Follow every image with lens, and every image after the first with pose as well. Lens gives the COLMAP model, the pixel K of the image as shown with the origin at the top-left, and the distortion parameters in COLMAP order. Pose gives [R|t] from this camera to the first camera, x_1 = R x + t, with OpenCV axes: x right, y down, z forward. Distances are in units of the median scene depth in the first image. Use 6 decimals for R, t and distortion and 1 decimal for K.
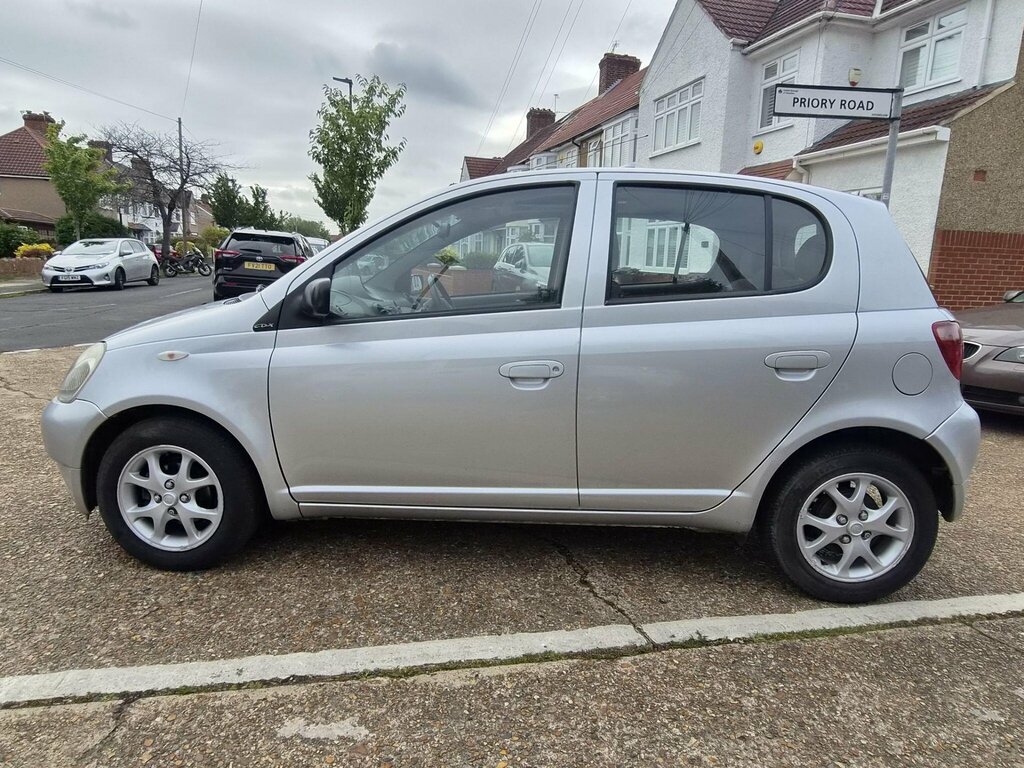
lens RADIAL K [[632.7, 0, 508.2], [0, 632.7, 372.3], [0, 0, 1]] dist [-0.002985, -0.000612]
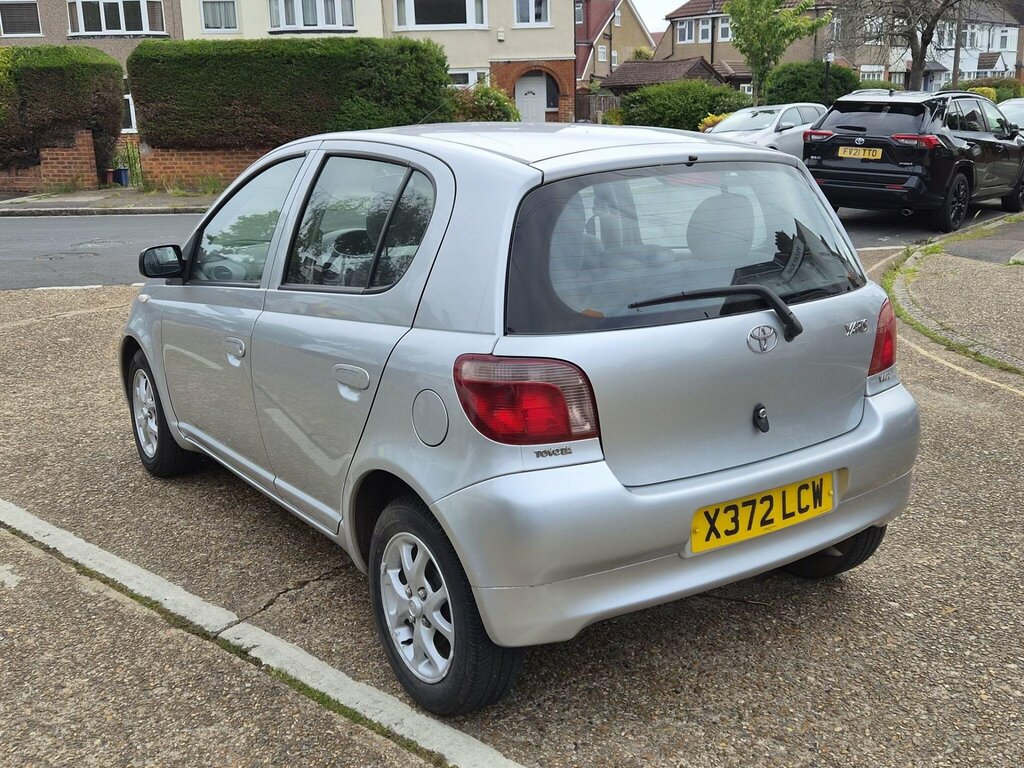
lens RADIAL K [[1089.2, 0, 512.2], [0, 1089.2, 350.8], [0, 0, 1]] dist [0.048425, -0.023314]
pose [[0.596337, 0.131755, -0.791847, 1.764509], [-0.097708, 0.991017, 0.091312, -0.209977], [0.796765, 0.022918, 0.603854, 0.310641]]
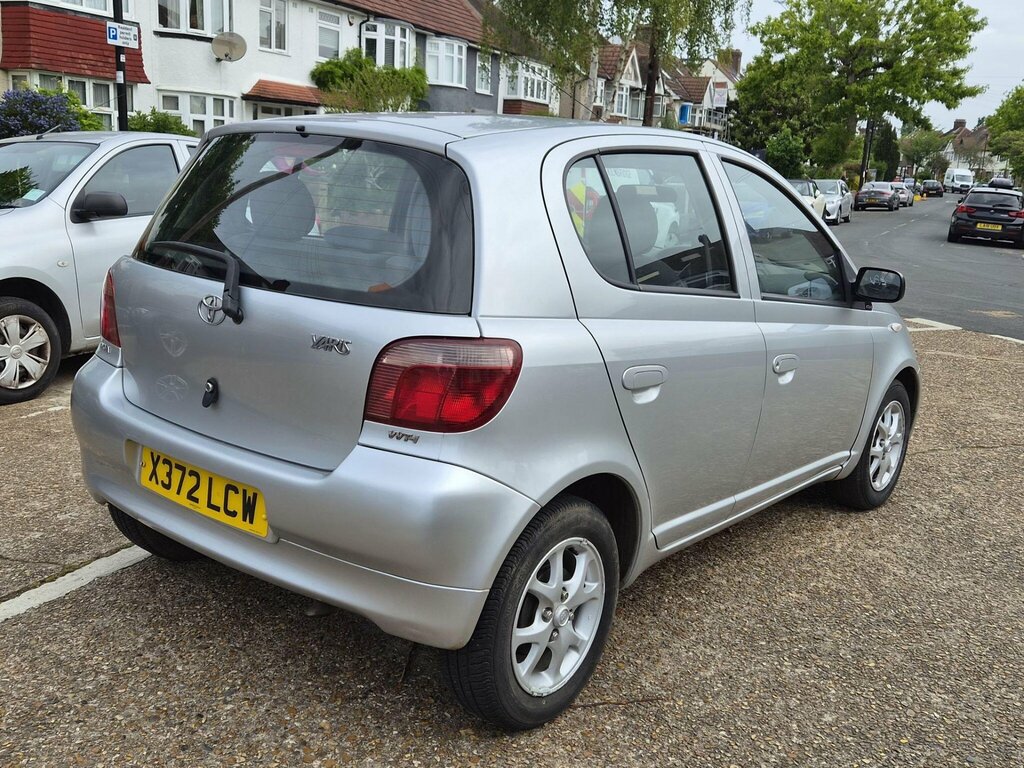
lens RADIAL K [[996.7, 0, 489.7], [0, 996.7, 367.7], [0, 0, 1]] dist [0.045843, -0.018702]
pose [[-0.591444, 0.098336, -0.800327, 1.634944], [-0.210468, 0.939303, 0.270948, -0.466162], [0.778394, 0.328694, -0.534849, 2.357081]]
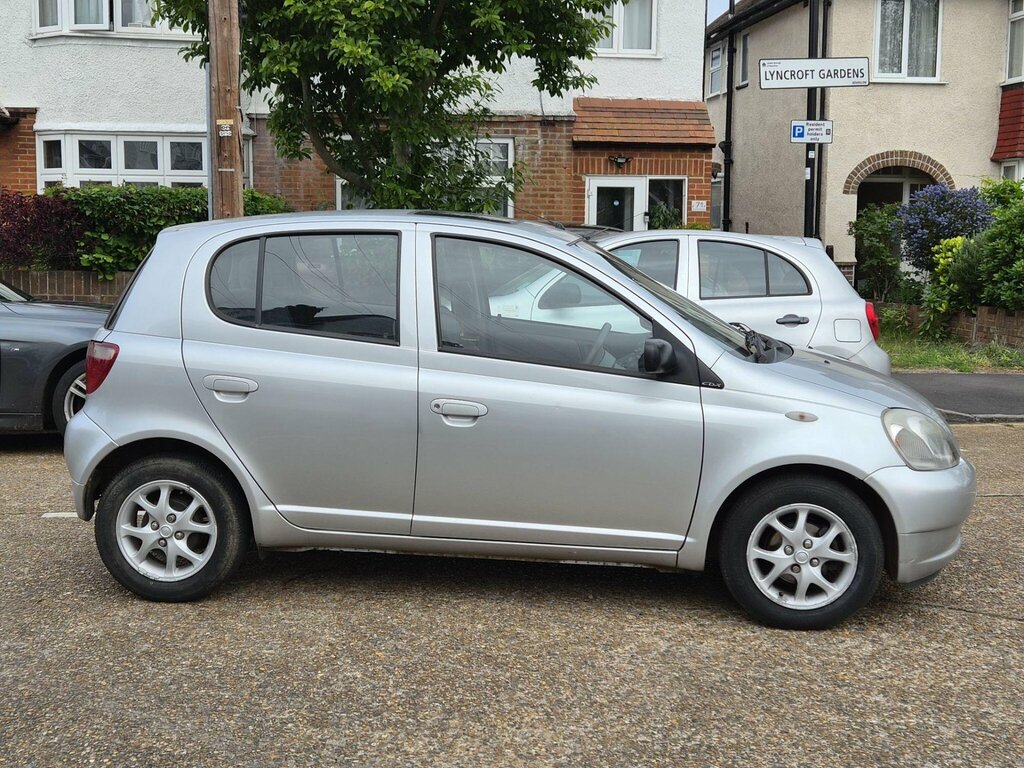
lens RADIAL K [[1360.9, 0, 503.1], [0, 1360.9, 367.7], [0, 0, 1]] dist [0.073881, -0.014034]
pose [[-0.997318, -0.046505, 0.056515, -0.152582], [-0.029266, 0.961152, 0.274463, -0.899091], [-0.067084, 0.272073, -0.959935, 4.250000]]
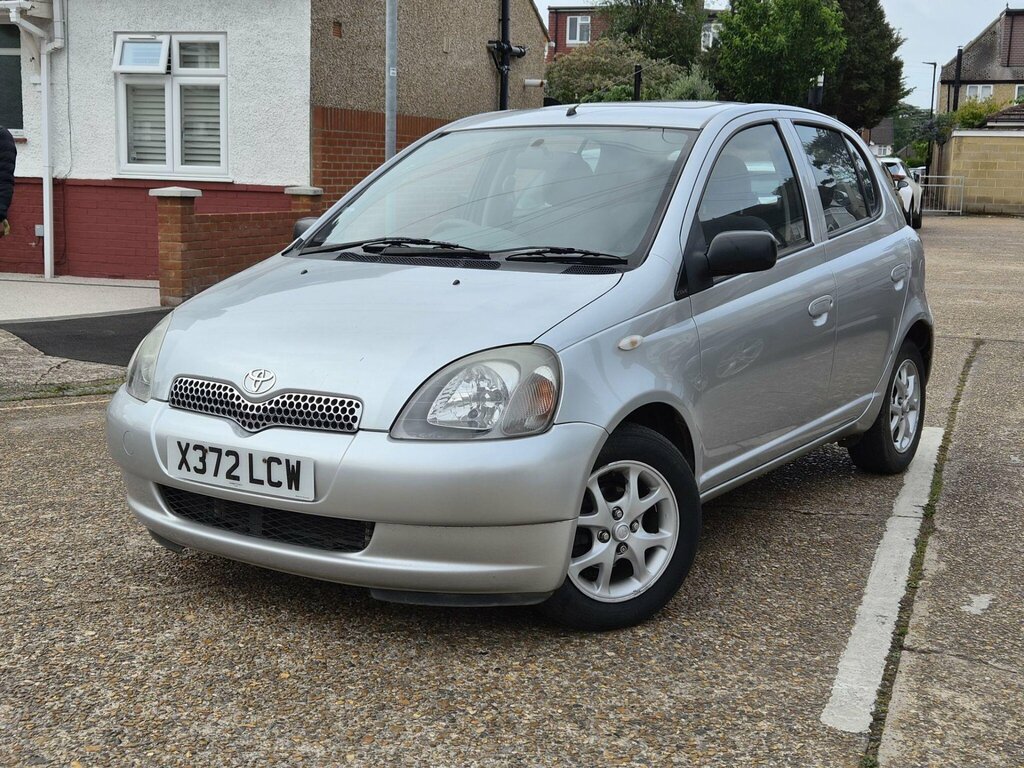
lens RADIAL K [[1363.5, 0, 512.0], [0, 1363.5, 384.0], [0, 0, 1]] dist [0.071848, -0.002092]
pose [[0.512303, -0.161616, 0.843461, -2.240844], [0.151300, 0.983756, 0.096601, -0.179925], [-0.845372, 0.078127, 0.528434, 0.259663]]
